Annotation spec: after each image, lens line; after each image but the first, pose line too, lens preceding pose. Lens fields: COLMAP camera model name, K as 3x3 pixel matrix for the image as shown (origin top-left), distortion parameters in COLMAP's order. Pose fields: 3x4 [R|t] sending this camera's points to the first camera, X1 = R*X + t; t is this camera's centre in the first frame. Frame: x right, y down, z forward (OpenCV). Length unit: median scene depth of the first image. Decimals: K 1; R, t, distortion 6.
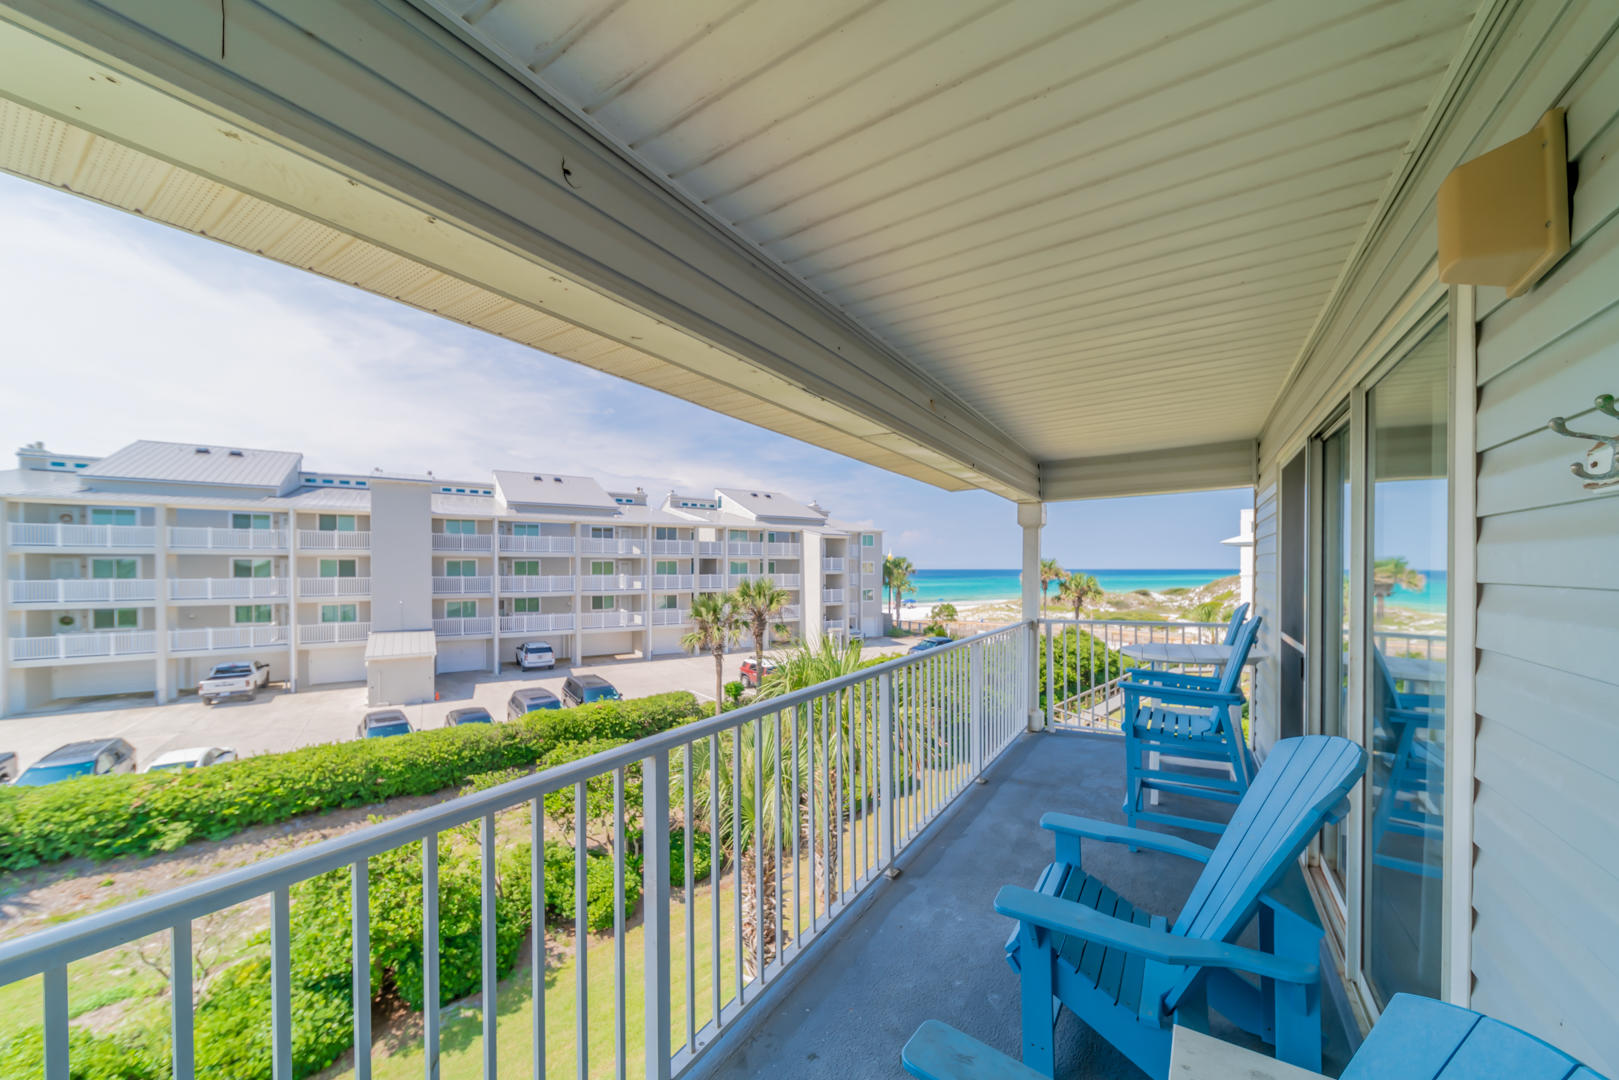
lens RADIAL K [[583.7, 0, 808.4], [0, 583.7, 572.8], [0, 0, 1]] dist [-0.001306, -0.001326]
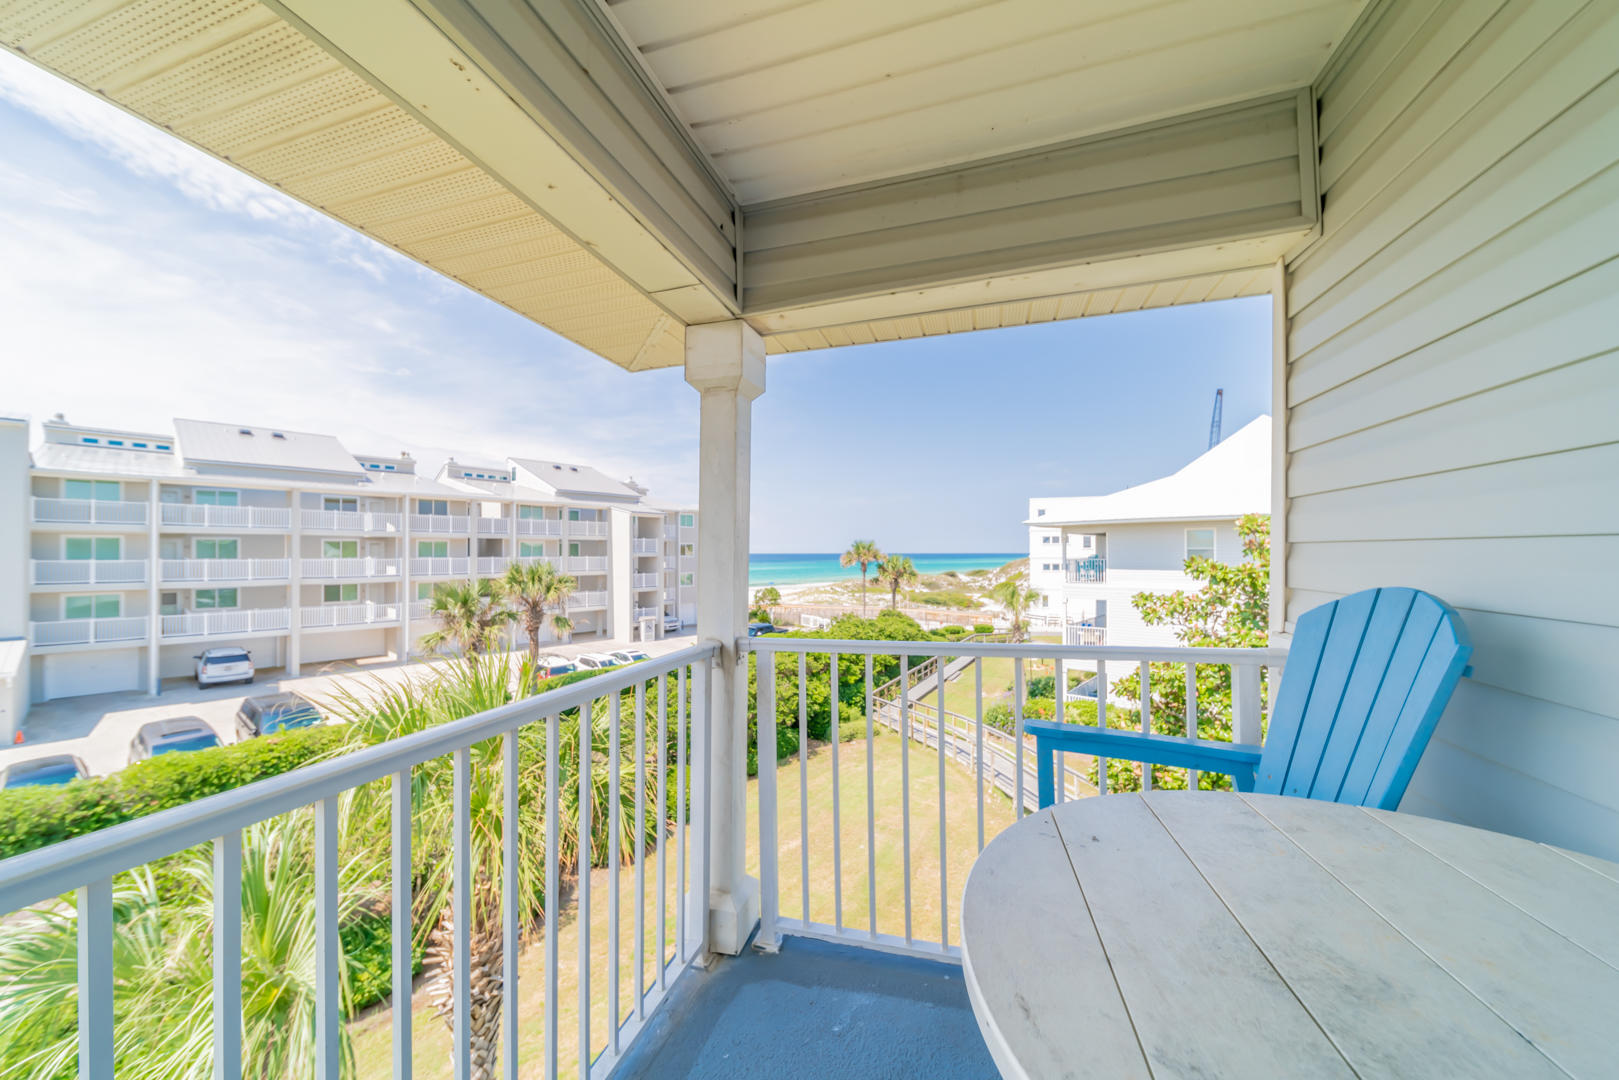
lens RADIAL K [[576.5, 0, 803.9], [0, 576.5, 547.5], [0, 0, 1]] dist [0.000885, -0.000295]
pose [[0.963232, 0.002608, 0.268659, 0.043006], [0.001965, 0.999858, -0.016752, 0.003846], [-0.268664, 0.016665, 0.963090, 0.081488]]
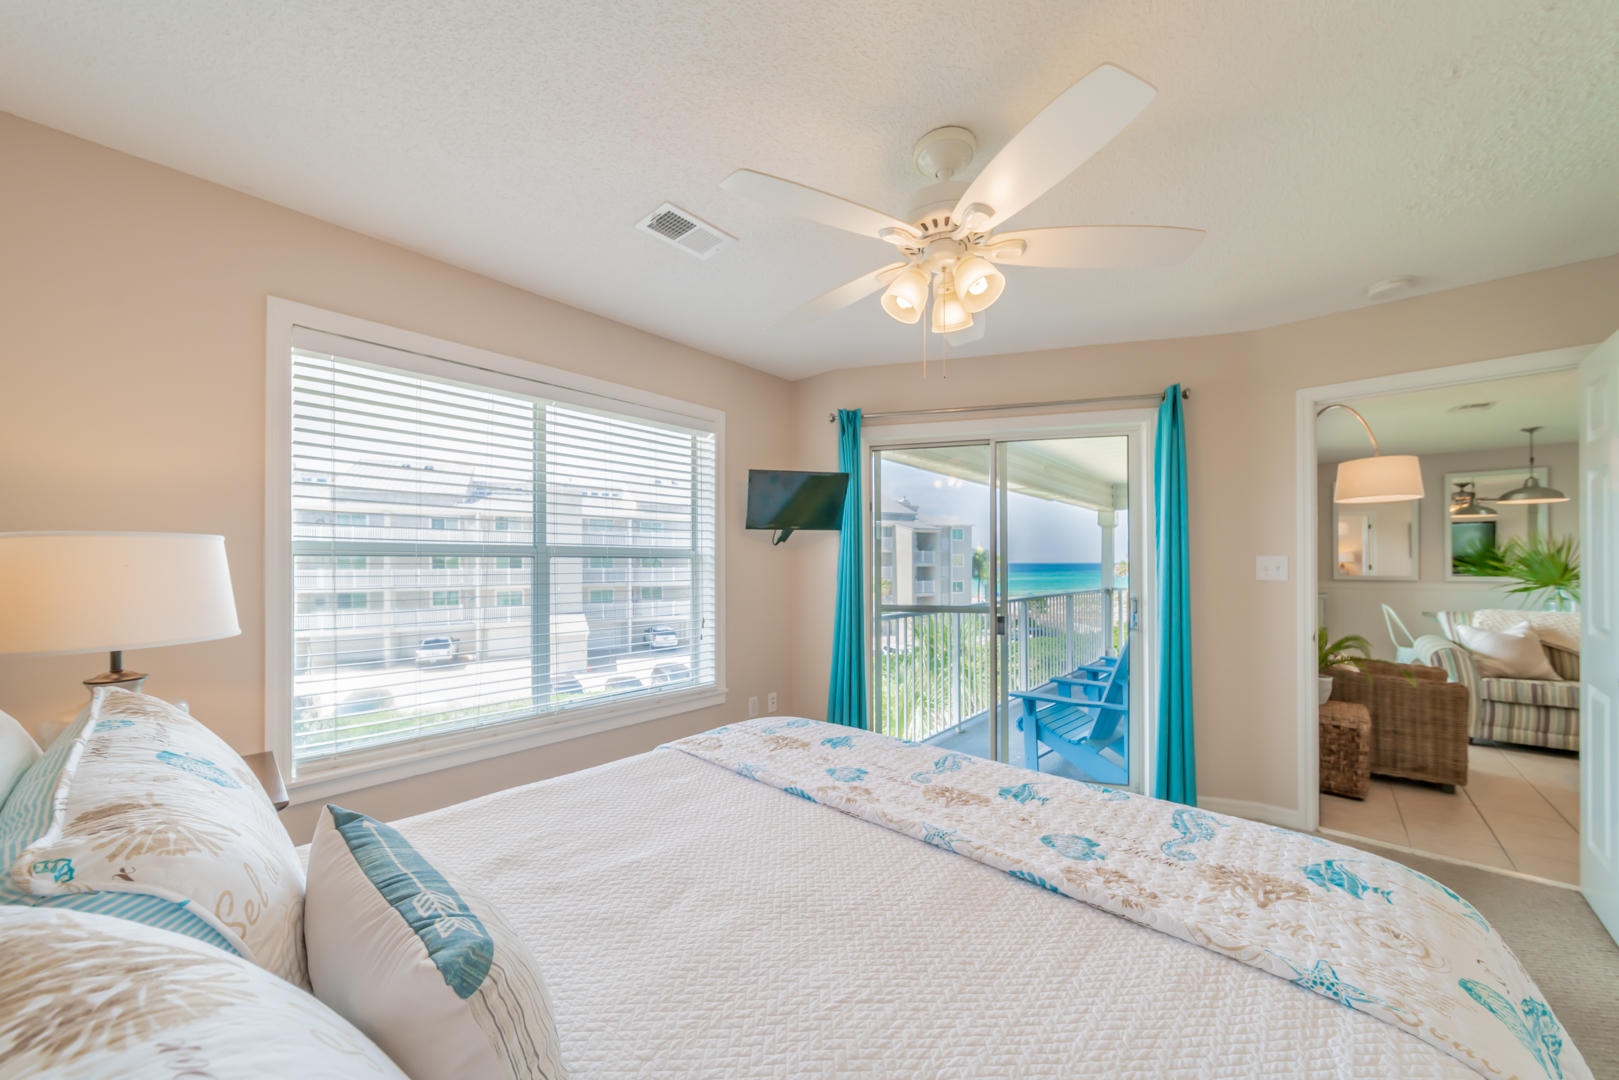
lens RADIAL K [[583.7, 0, 799.8], [0, 583.7, 566.7], [0, 0, 1]] dist [-0.001306, -0.001326]
pose [[0.988672, 0.000091, -0.150089, -0.024291], [-0.000176, 1.000000, -0.000560, 0.003526], [0.150089, 0.000580, 0.988672, -0.082039]]
